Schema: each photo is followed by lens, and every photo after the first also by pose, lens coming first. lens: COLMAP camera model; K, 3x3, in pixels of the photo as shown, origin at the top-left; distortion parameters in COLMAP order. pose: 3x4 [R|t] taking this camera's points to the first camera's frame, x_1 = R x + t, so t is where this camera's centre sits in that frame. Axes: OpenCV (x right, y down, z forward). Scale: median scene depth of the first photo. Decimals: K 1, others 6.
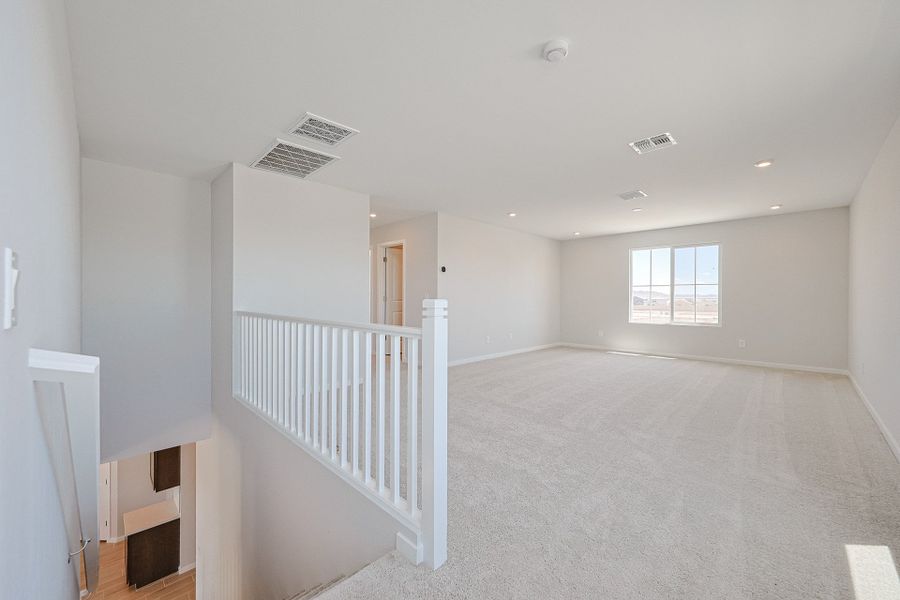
lens RADIAL K [[358.9, 0, 445.7], [0, 358.9, 298.0], [0, 0, 1]] dist [0.001572, 0.000340]
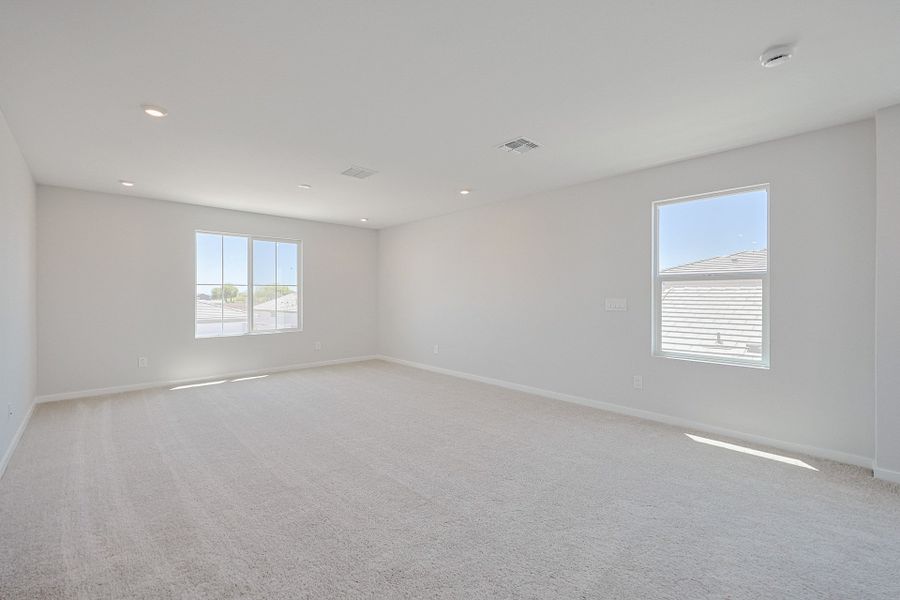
lens RADIAL K [[388.4, 0, 450.0], [0, 388.4, 300.0], [0, 0, 1]] dist [0.001146, 0.000081]
pose [[0.030889, -0.015303, 0.999406, -0.218646], [-0.001853, 0.999880, 0.015367, -0.016834], [-0.999521, -0.002327, 0.030857, 0.534466]]
